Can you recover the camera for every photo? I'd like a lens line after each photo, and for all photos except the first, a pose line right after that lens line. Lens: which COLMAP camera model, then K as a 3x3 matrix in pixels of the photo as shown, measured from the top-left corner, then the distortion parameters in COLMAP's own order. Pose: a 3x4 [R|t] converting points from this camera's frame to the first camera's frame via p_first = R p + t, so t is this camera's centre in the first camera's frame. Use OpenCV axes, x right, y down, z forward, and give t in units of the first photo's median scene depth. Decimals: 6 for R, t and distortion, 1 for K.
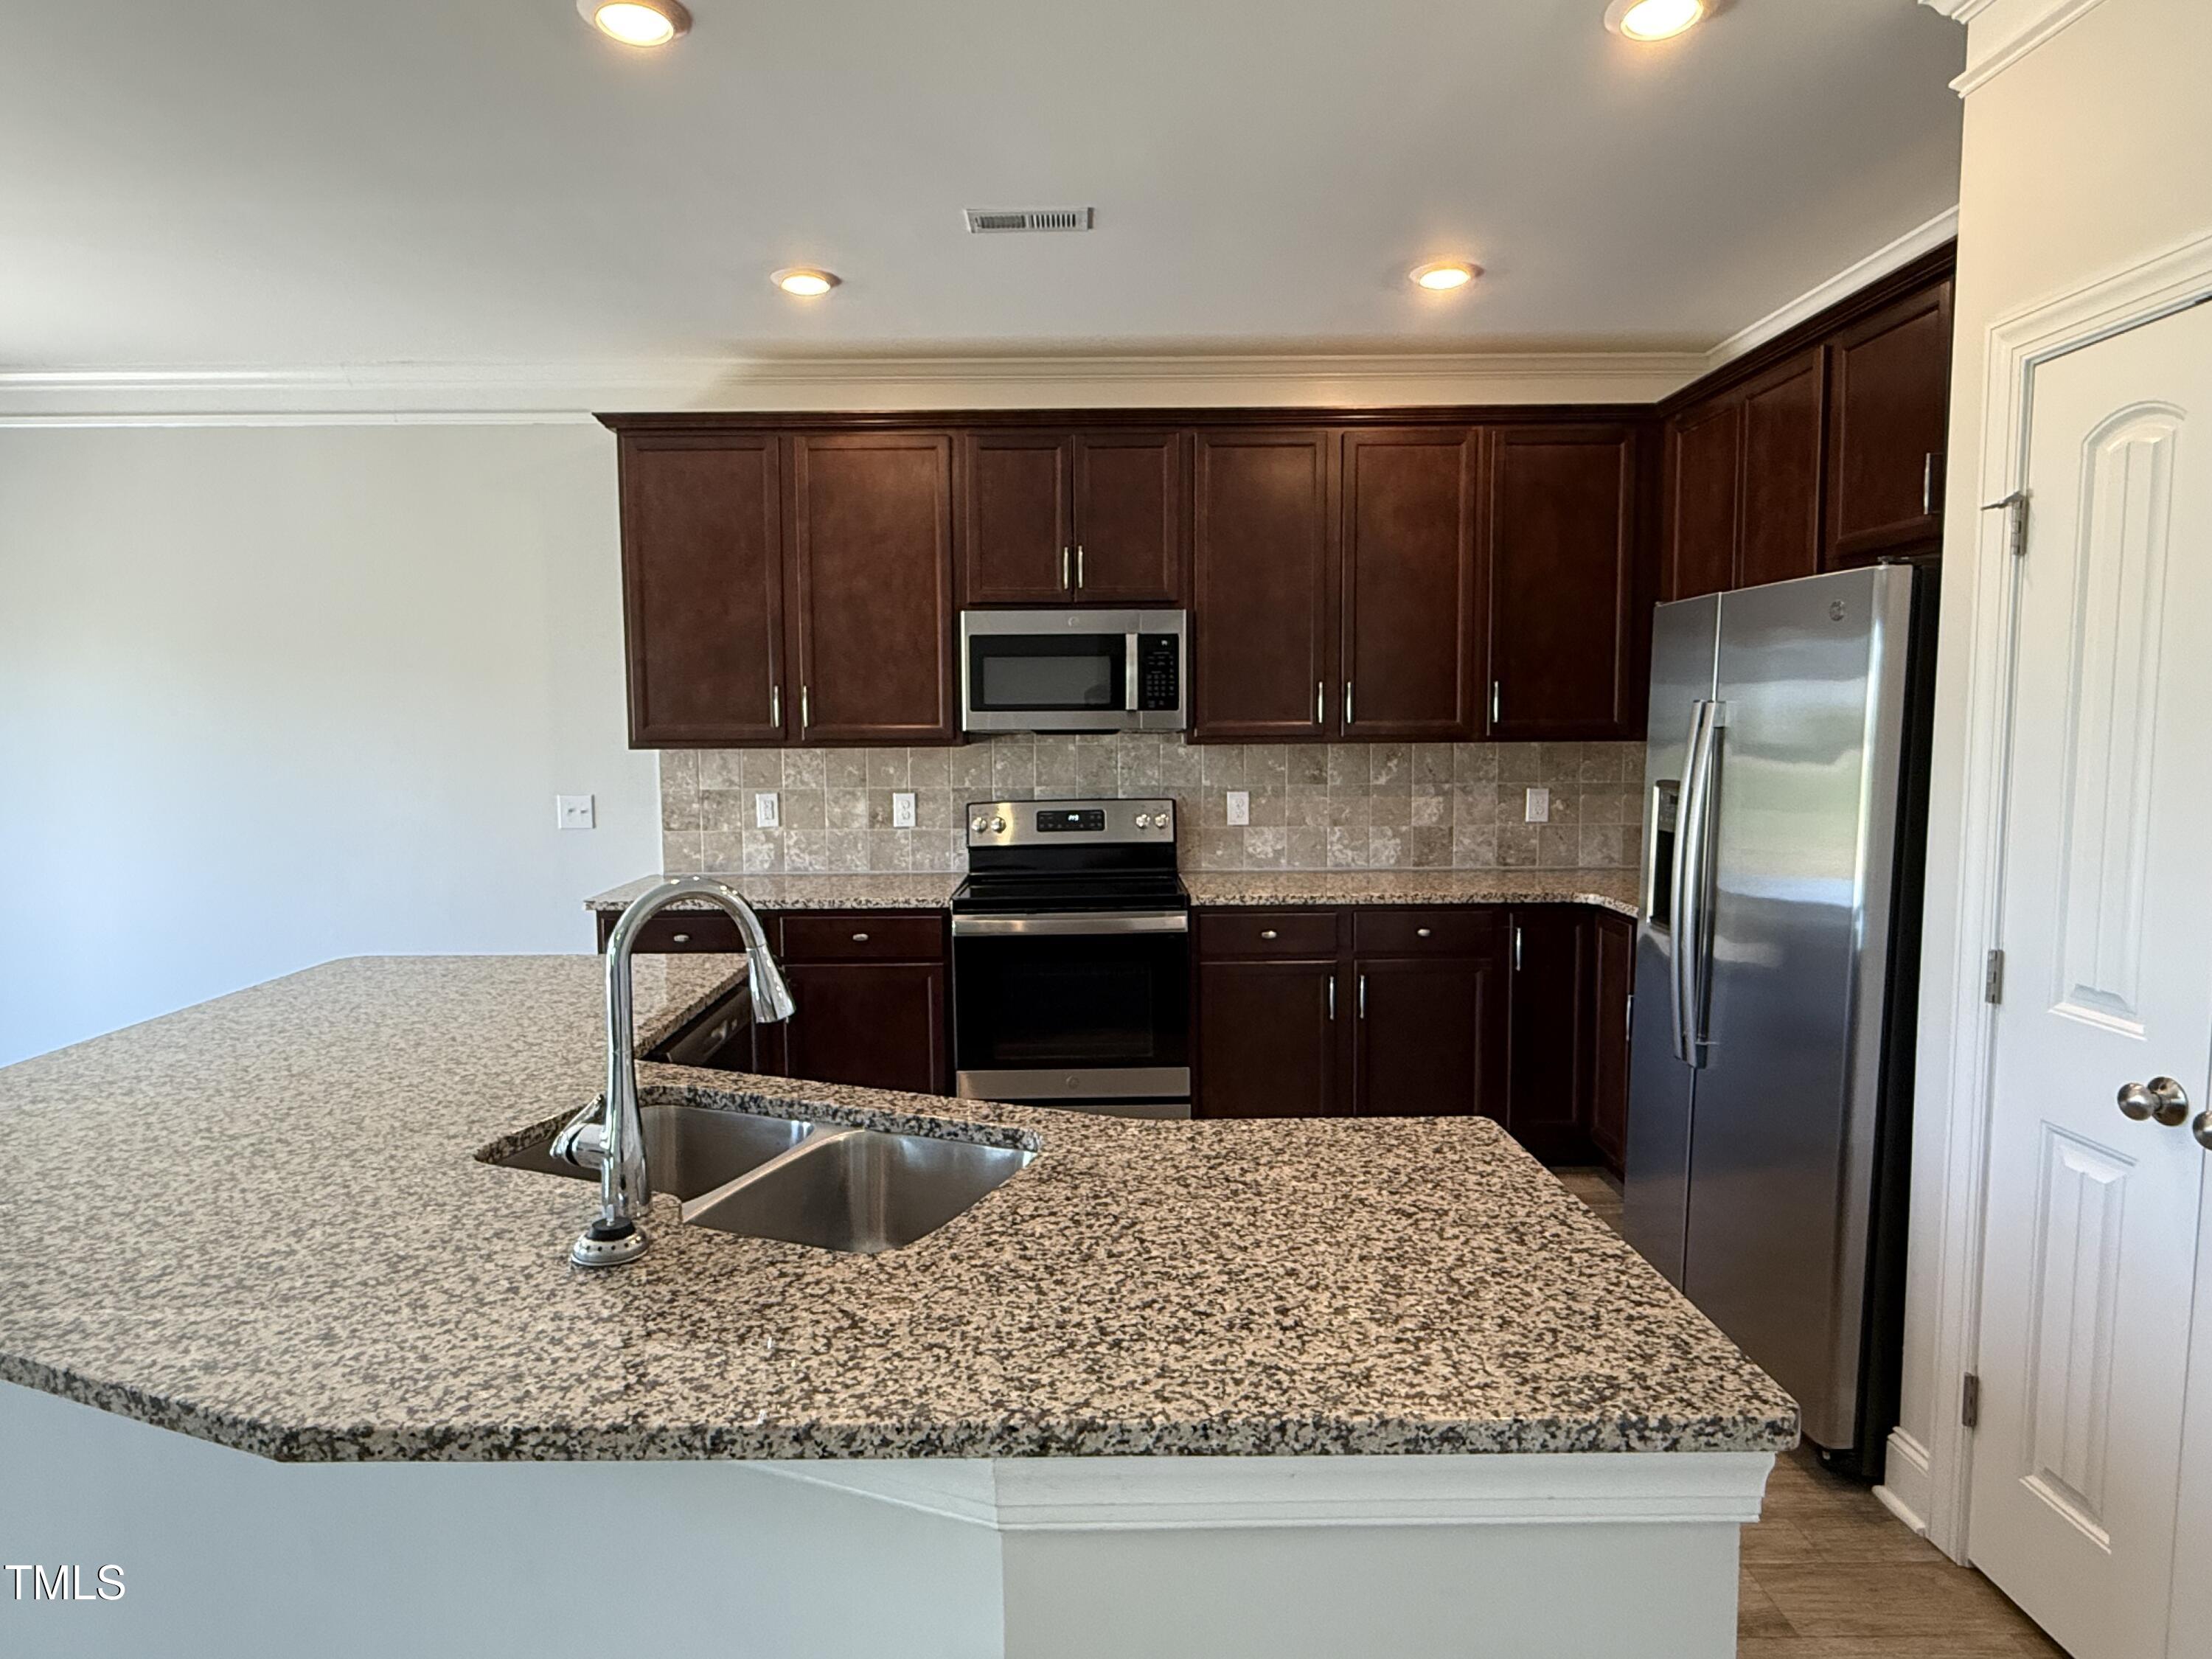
lens RADIAL K [[1287.9, 0, 1096.1], [0, 1287.9, 820.5], [0, 0, 1]] dist [0.004074, 0.000981]
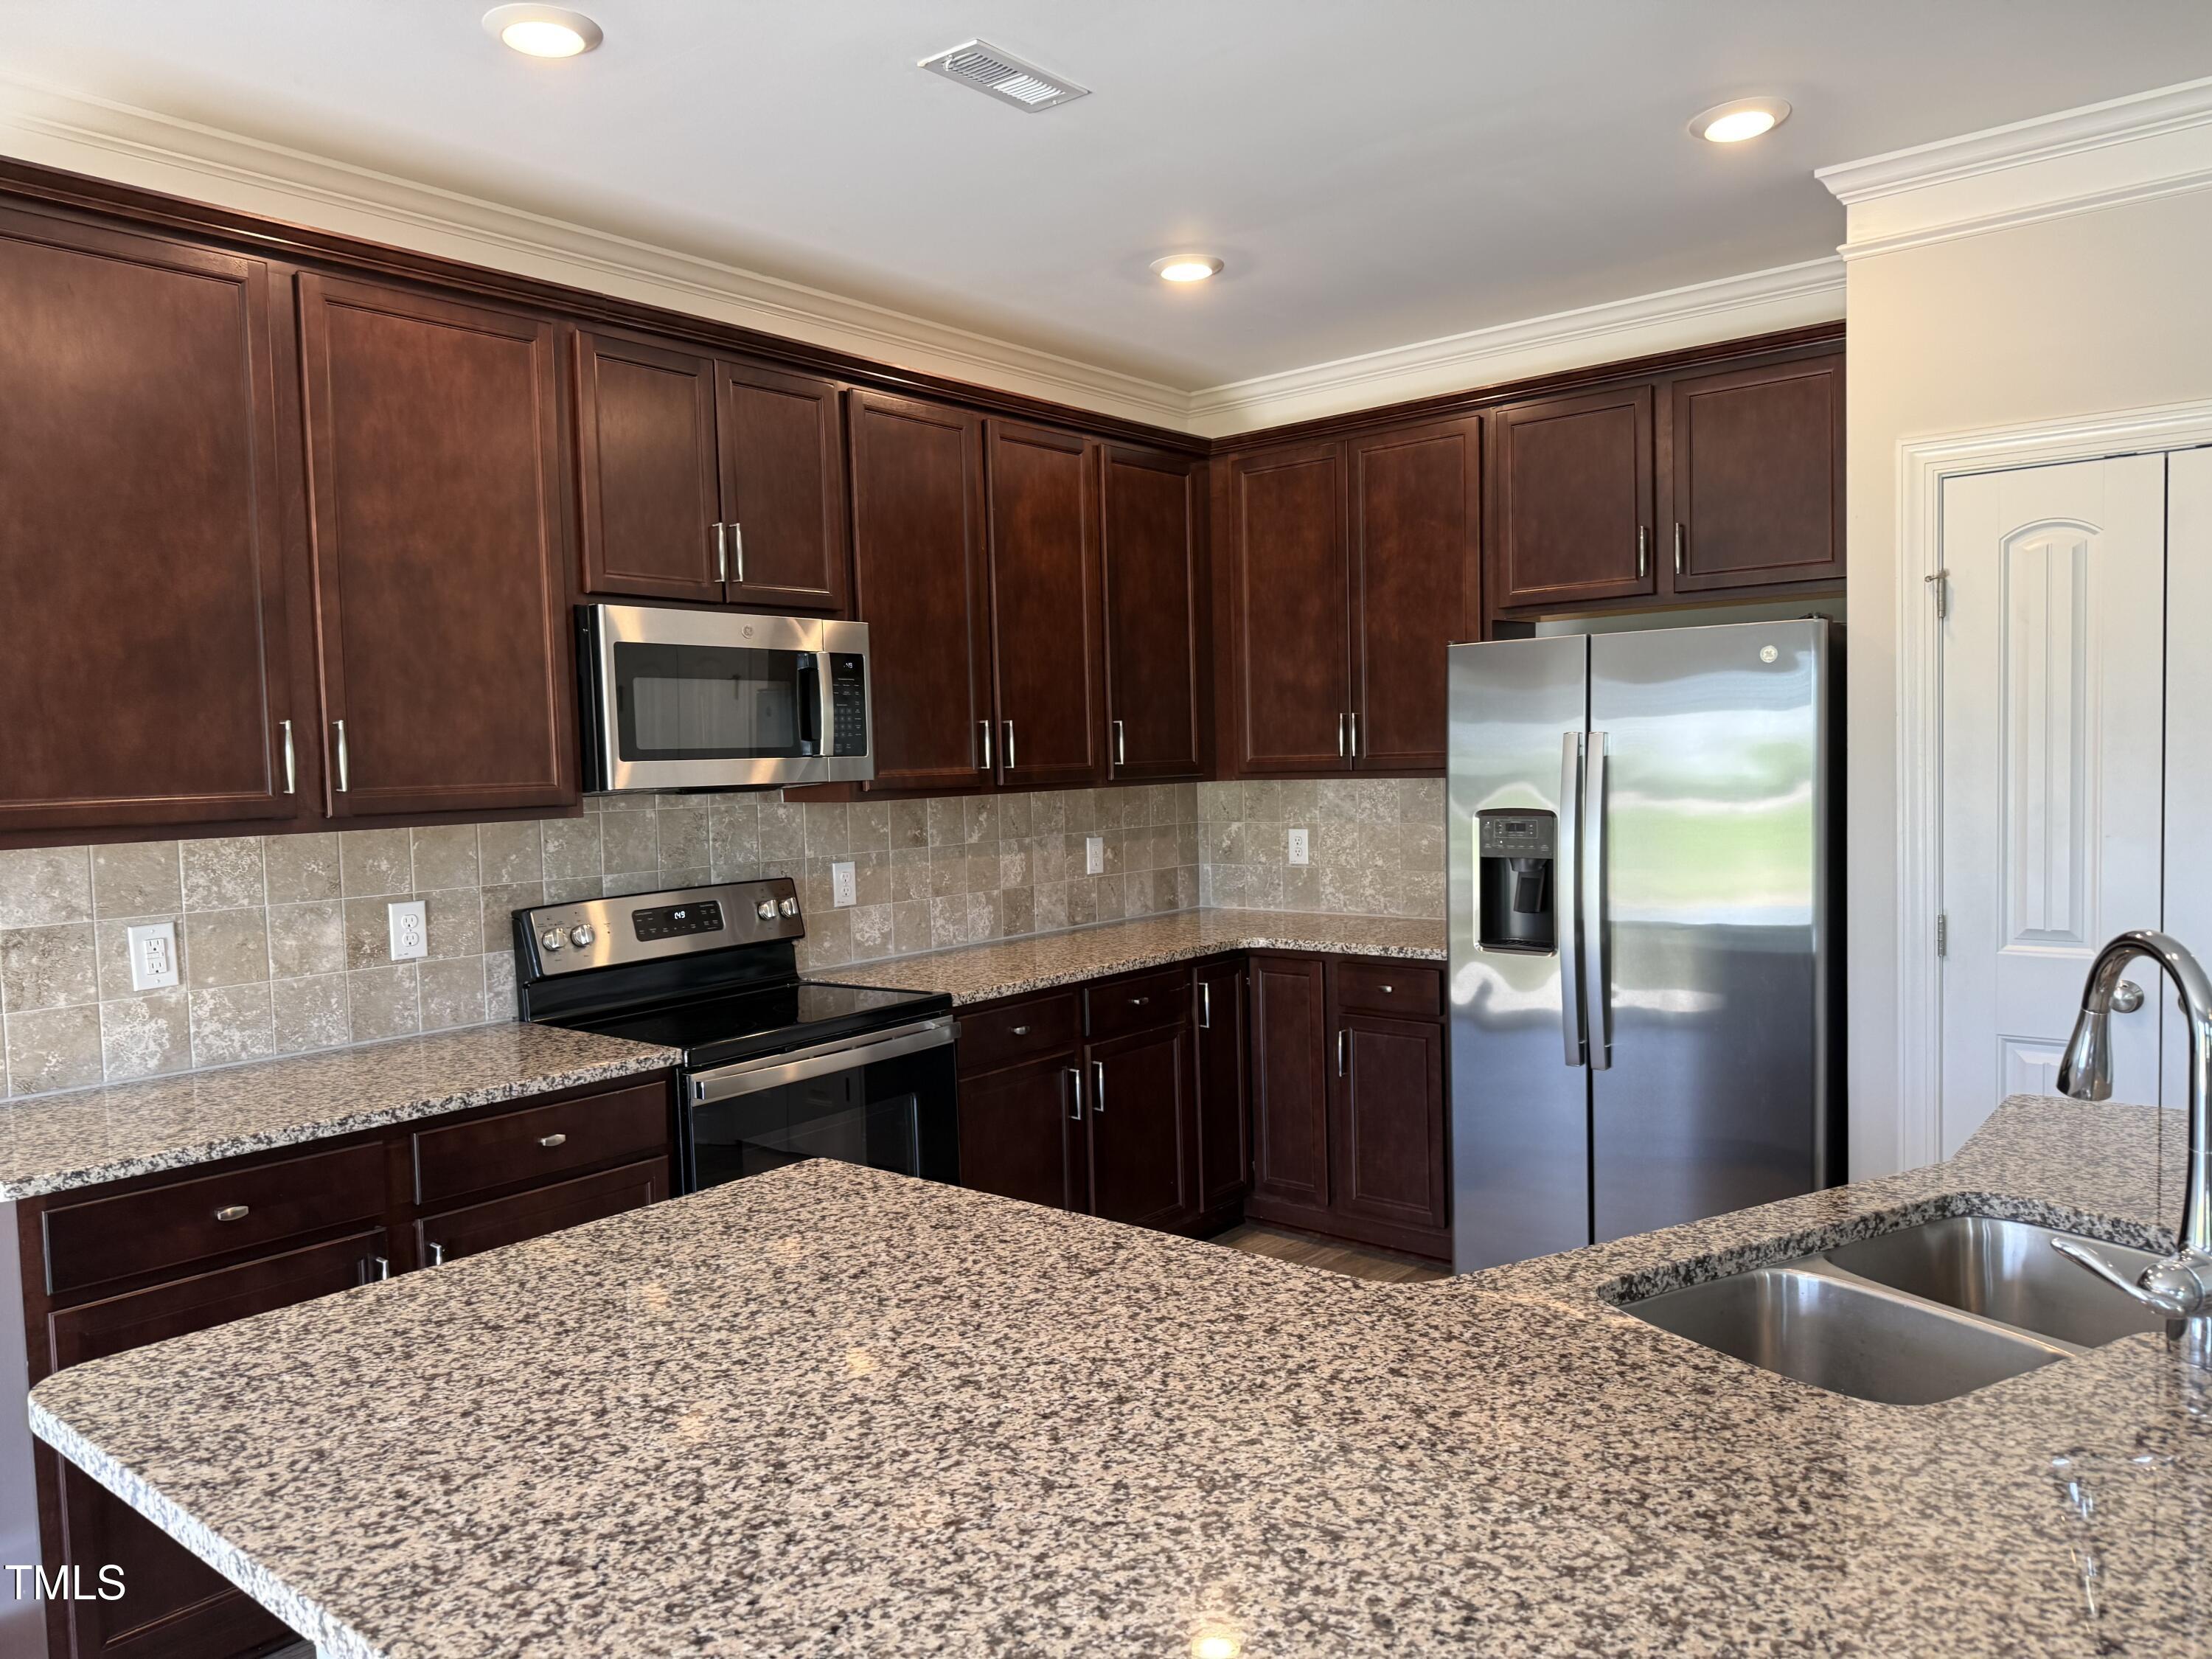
lens RADIAL K [[1552.0, 0, 1105.0], [0, 1552.0, 846.3], [0, 0, 1]] dist [0.051574, -0.022169]
pose [[0.631987, -0.057415, 0.772849, -0.539201], [0.084146, 0.996440, 0.005217, -0.025224], [-0.770397, 0.061735, 0.634568, 0.314946]]
